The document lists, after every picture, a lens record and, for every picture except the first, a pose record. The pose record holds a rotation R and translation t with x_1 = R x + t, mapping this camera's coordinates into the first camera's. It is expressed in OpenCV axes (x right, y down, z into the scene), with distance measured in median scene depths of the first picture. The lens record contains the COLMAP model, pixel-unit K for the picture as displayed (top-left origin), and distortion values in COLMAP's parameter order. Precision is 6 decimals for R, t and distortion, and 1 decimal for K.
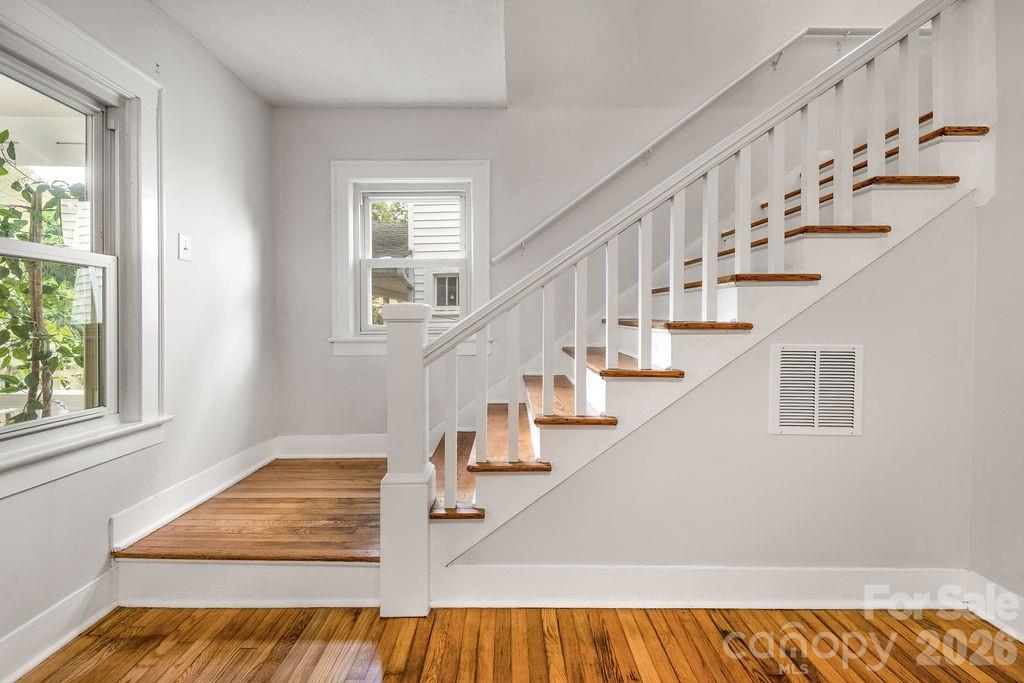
lens RADIAL K [[422.4, 0, 499.5], [0, 422.4, 326.9], [0, 0, 1]] dist [0.008353, -0.004593]
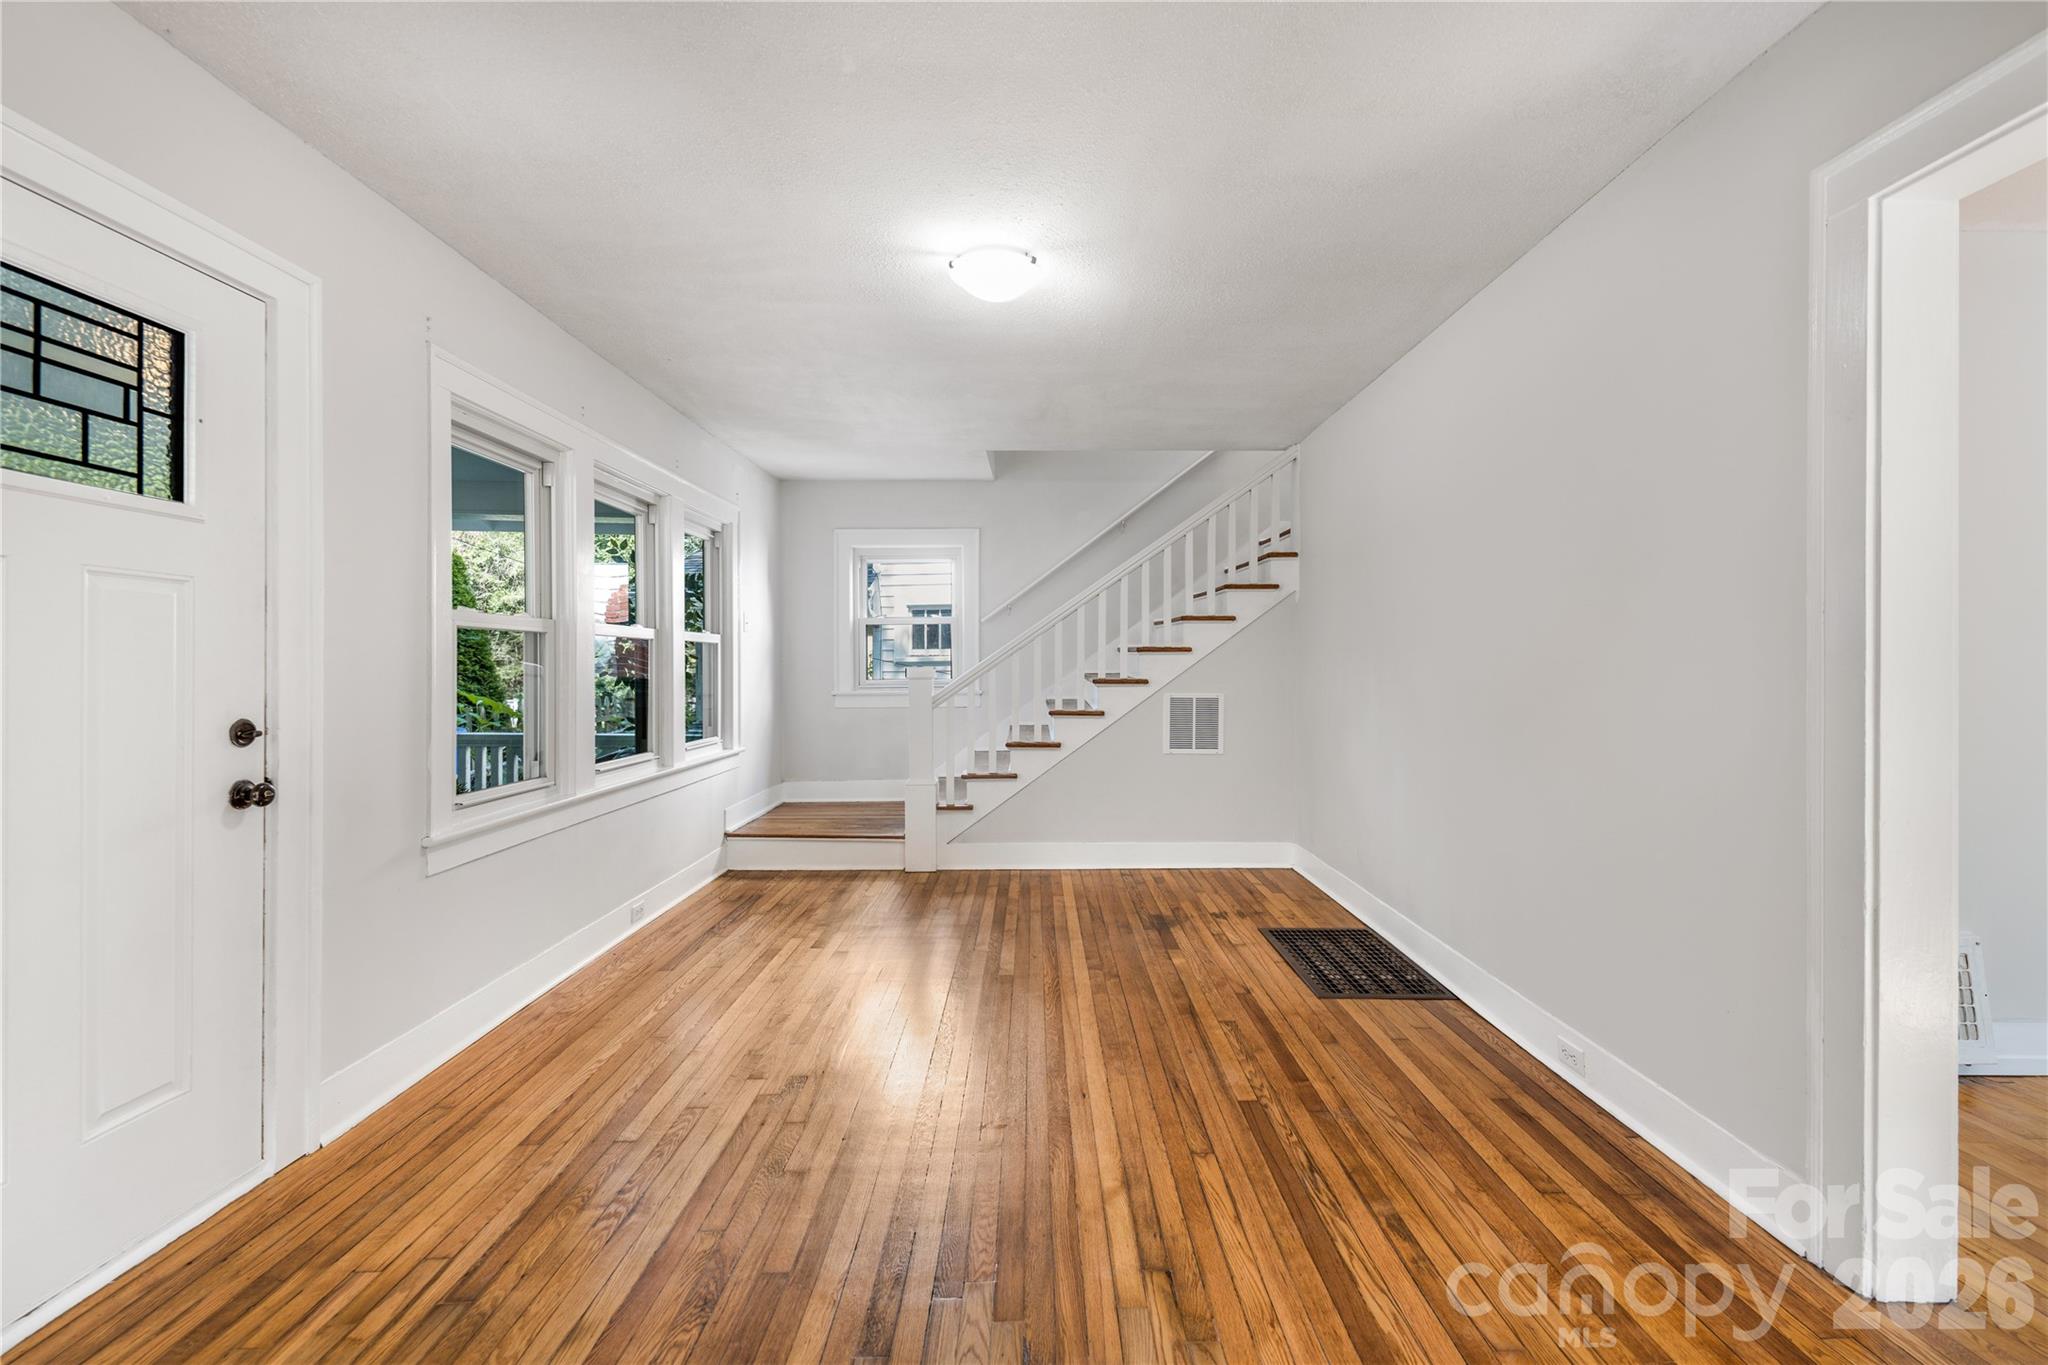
lens RADIAL K [[844.8, 0, 1021.8], [0, 844.8, 668.1], [0, 0, 1]] dist [0.008353, -0.004593]
pose [[0.999992, -0.002555, 0.002950, 0.129629], [0.002568, 0.999987, -0.004367, -0.037087], [-0.002939, 0.004375, 0.999986, -1.991348]]
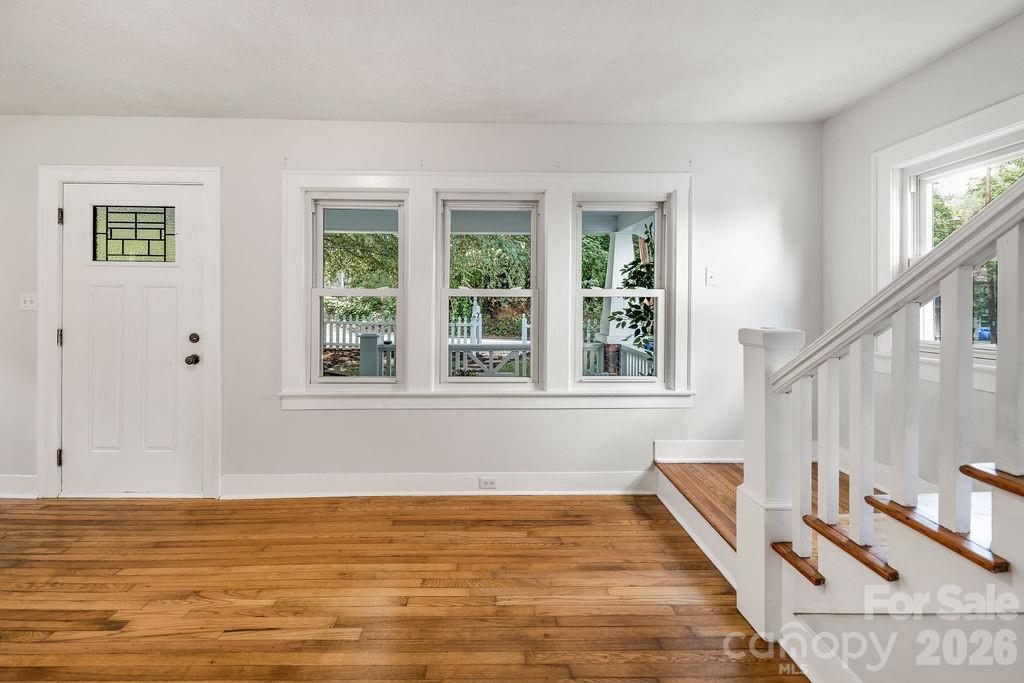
lens RADIAL K [[422.4, 0, 516.2], [0, 422.4, 303.2], [0, 0, 1]] dist [0.008353, -0.004593]
pose [[0.045473, -0.001305, -0.998965, 0.787010], [-0.012846, 0.999916, -0.001891, -0.105463], [0.998883, 0.012918, 0.045453, 0.345603]]
